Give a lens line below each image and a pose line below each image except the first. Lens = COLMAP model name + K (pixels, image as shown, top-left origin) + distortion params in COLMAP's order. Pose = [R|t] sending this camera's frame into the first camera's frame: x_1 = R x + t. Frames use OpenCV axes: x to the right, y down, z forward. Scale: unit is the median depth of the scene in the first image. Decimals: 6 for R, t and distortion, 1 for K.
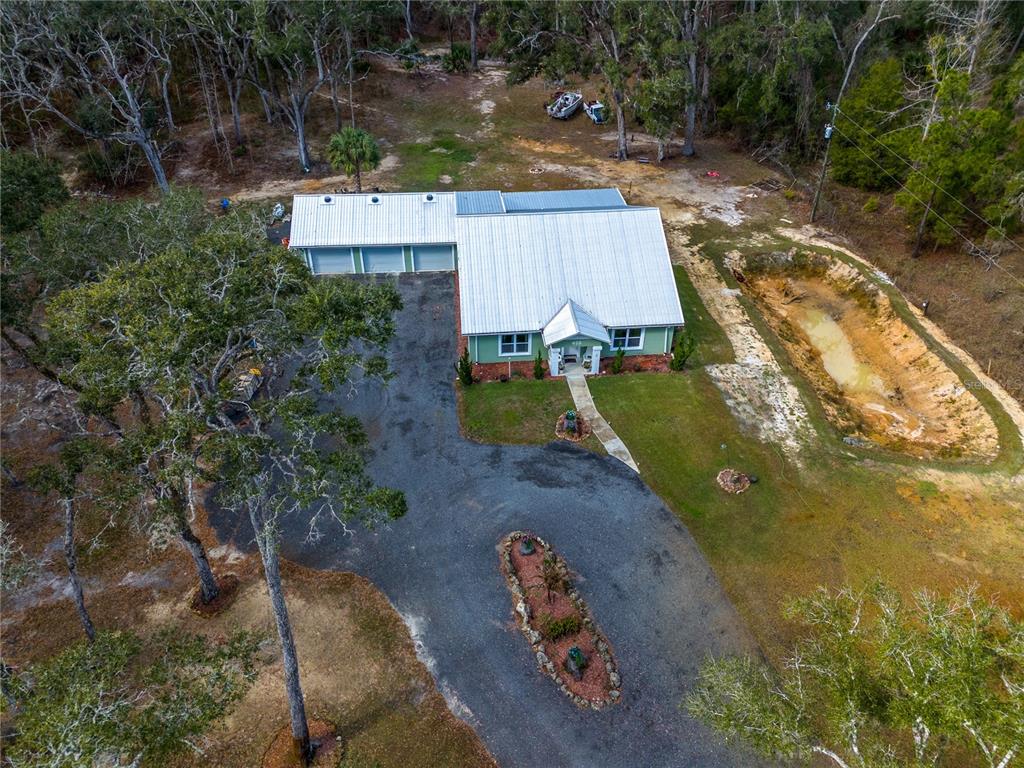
lens RADIAL K [[759.0, 0, 512.0], [0, 759.0, 384.0], [0, 0, 1]] dist [0.047814, -0.001201]
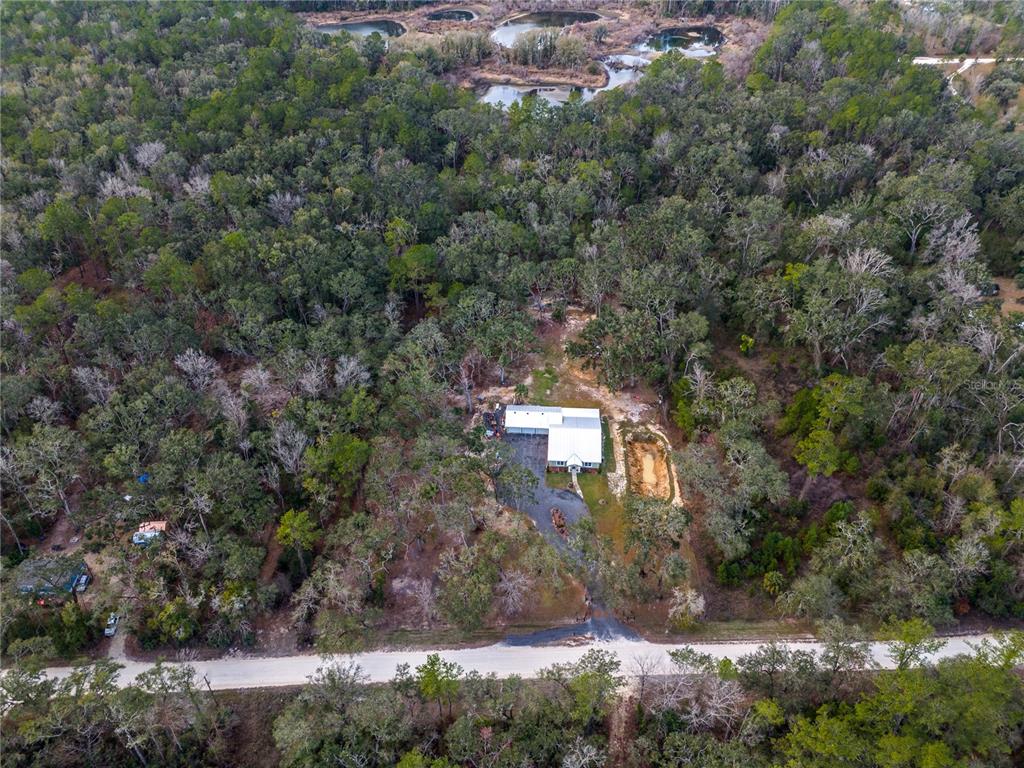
lens RADIAL K [[759.0, 0, 512.0], [0, 759.0, 384.0], [0, 0, 1]] dist [0.047814, -0.001201]
pose [[0.989333, 0.089604, -0.114853, 0.160937], [-0.086231, 0.995694, 0.034016, -0.538310], [0.117406, -0.023750, 0.992800, -2.810273]]
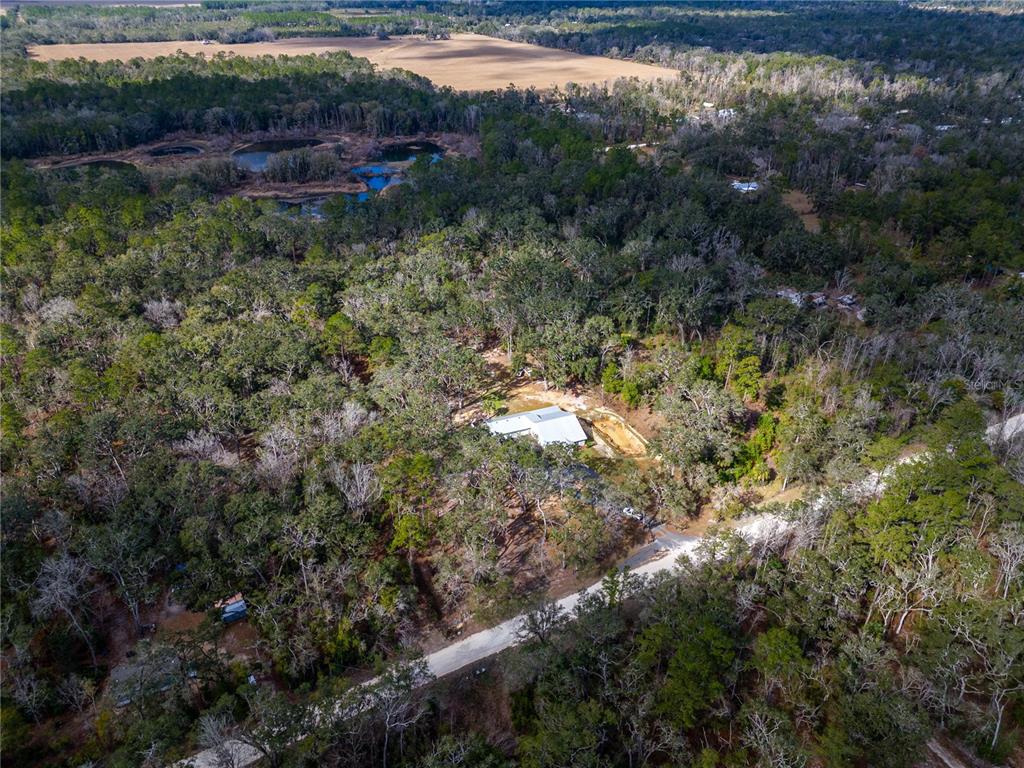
lens RADIAL K [[759.0, 0, 512.0], [0, 759.0, 384.0], [0, 0, 1]] dist [0.047814, -0.001201]
pose [[0.949146, -0.144689, 0.279618, -1.378069], [0.181010, 0.977463, -0.108638, 0.020559], [-0.257597, 0.153727, 0.953945, -3.197732]]
